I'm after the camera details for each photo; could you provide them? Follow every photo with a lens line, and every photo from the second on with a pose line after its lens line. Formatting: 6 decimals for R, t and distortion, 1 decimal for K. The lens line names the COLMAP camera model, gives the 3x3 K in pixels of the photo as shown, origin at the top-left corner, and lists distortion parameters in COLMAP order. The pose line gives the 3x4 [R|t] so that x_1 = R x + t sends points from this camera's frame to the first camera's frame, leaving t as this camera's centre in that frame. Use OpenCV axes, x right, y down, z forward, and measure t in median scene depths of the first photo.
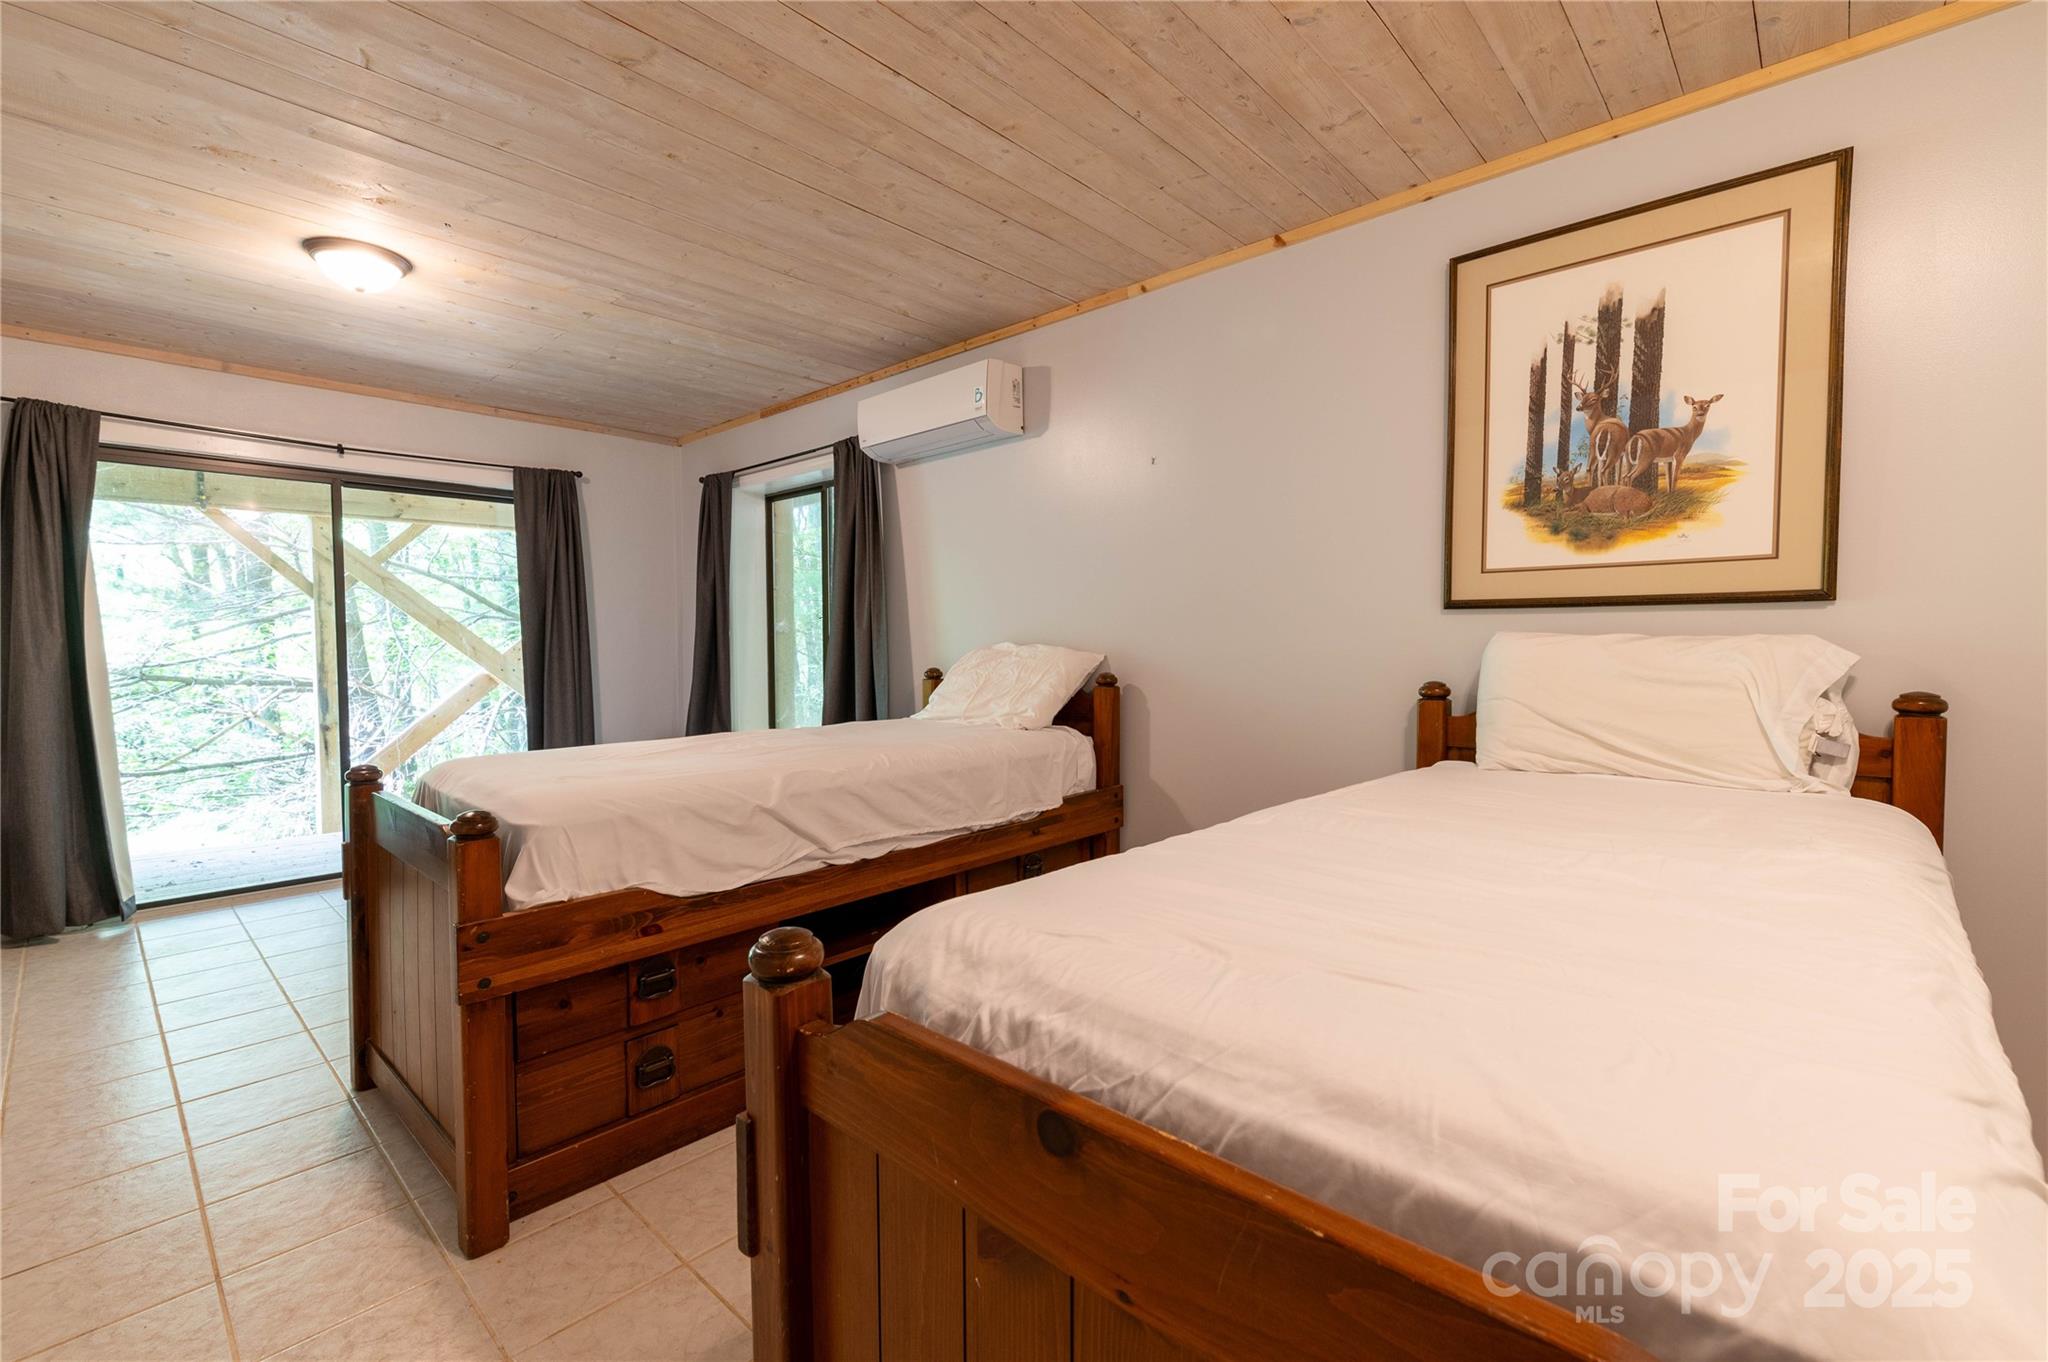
lens RADIAL K [[876.7, 0, 1023.8], [0, 876.7, 678.1], [0, 0, 1]] dist [0.002997, -0.000722]
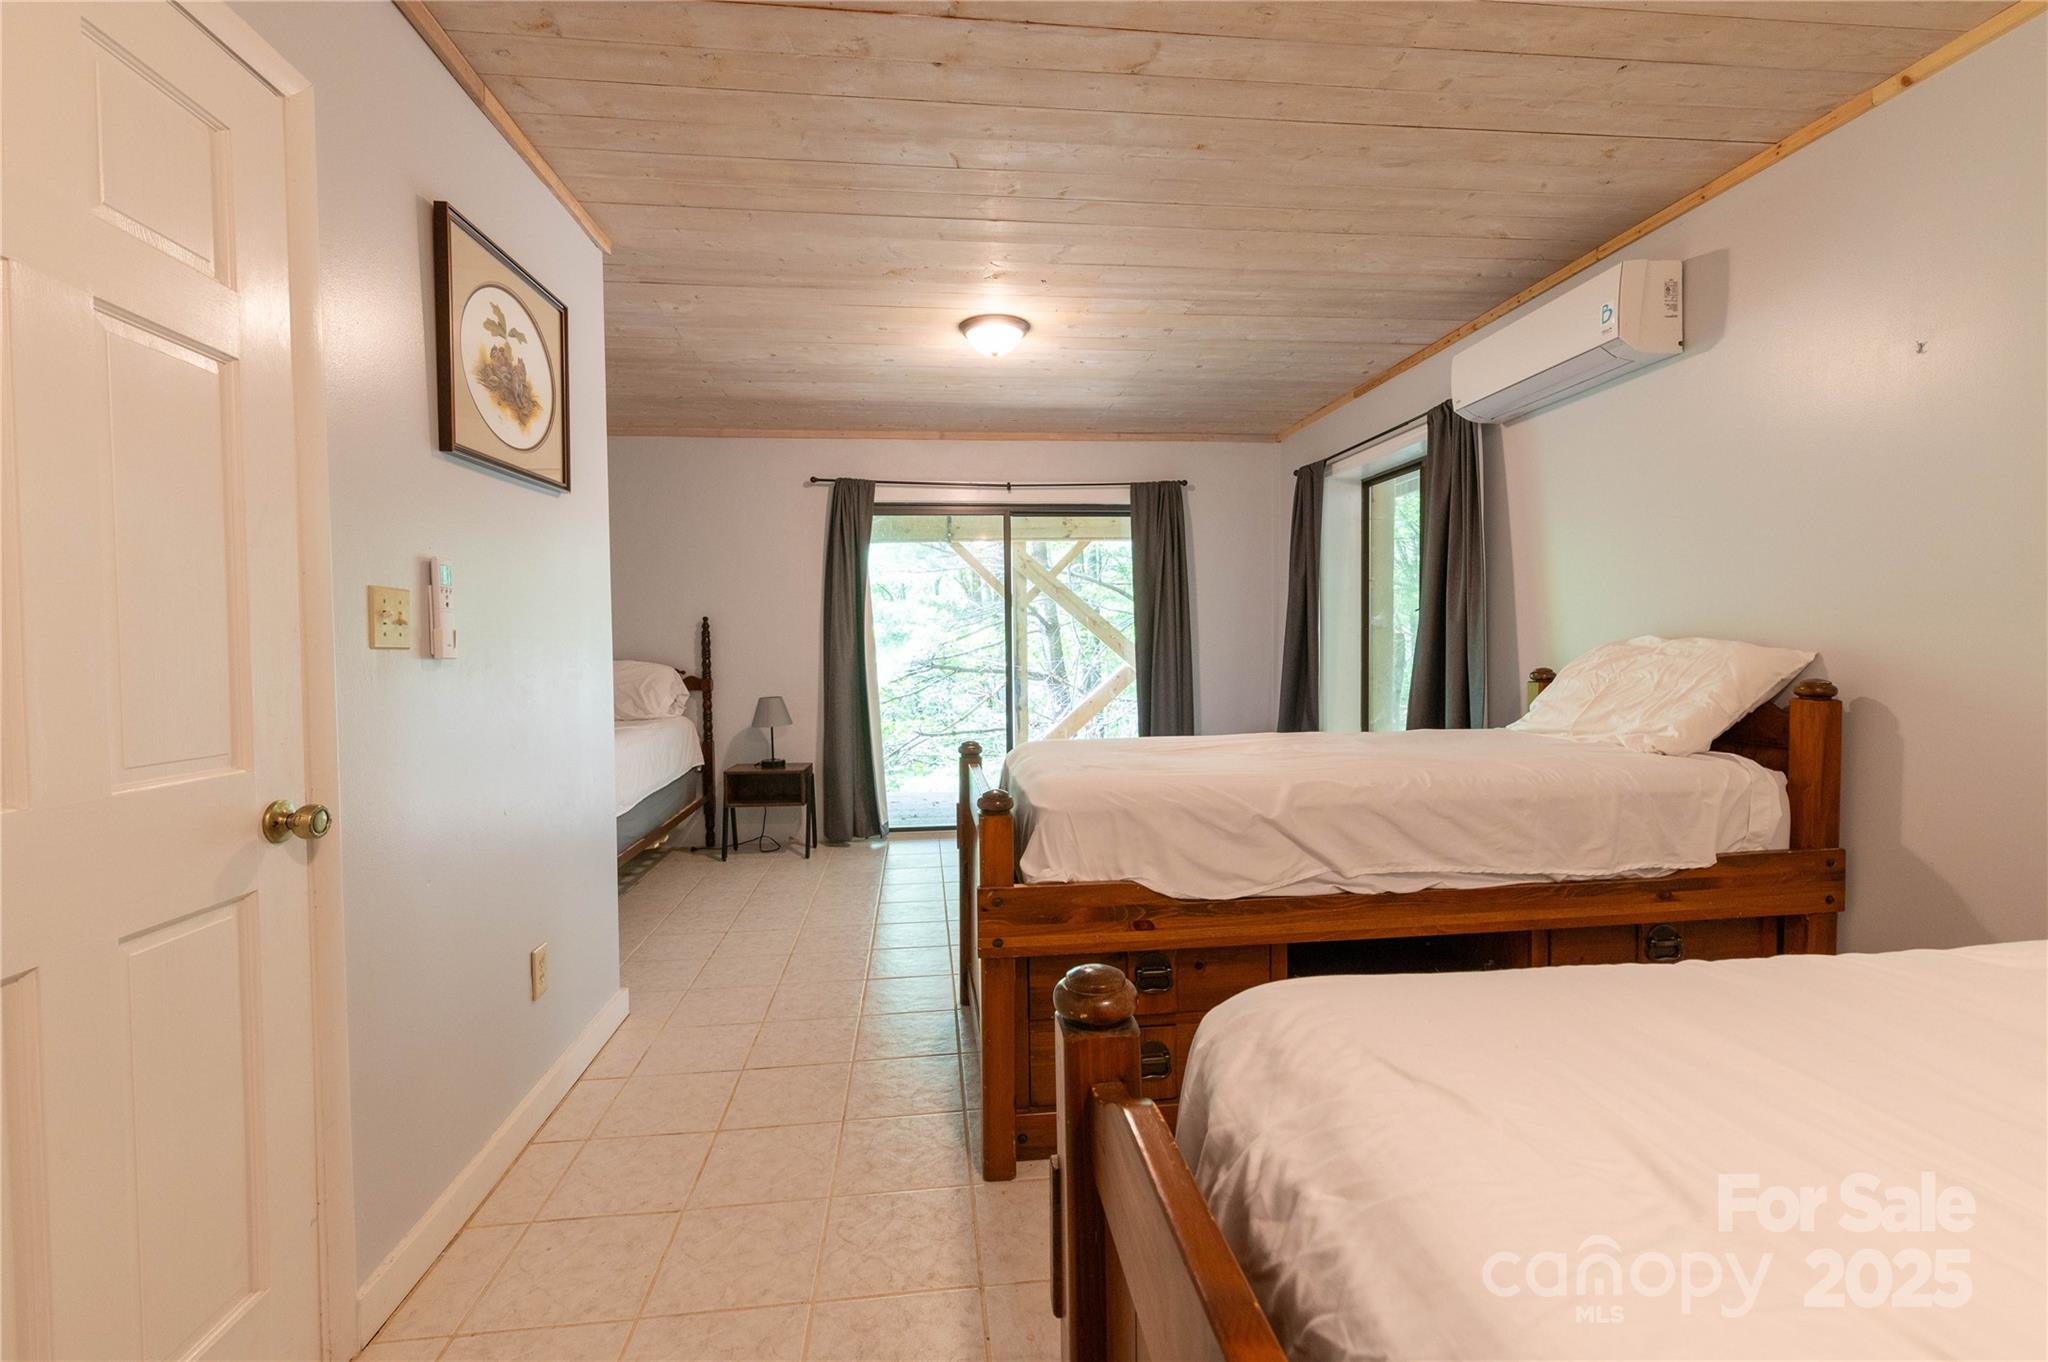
lens RADIAL K [[876.7, 0, 1019.3], [0, 876.7, 677.0], [0, 0, 1]] dist [0.002997, -0.000722]
pose [[0.753627, 0.020750, -0.656974, 0.076861], [-0.018075, 0.999778, 0.010844, -0.004106], [0.657053, 0.003703, 0.753835, 0.089817]]
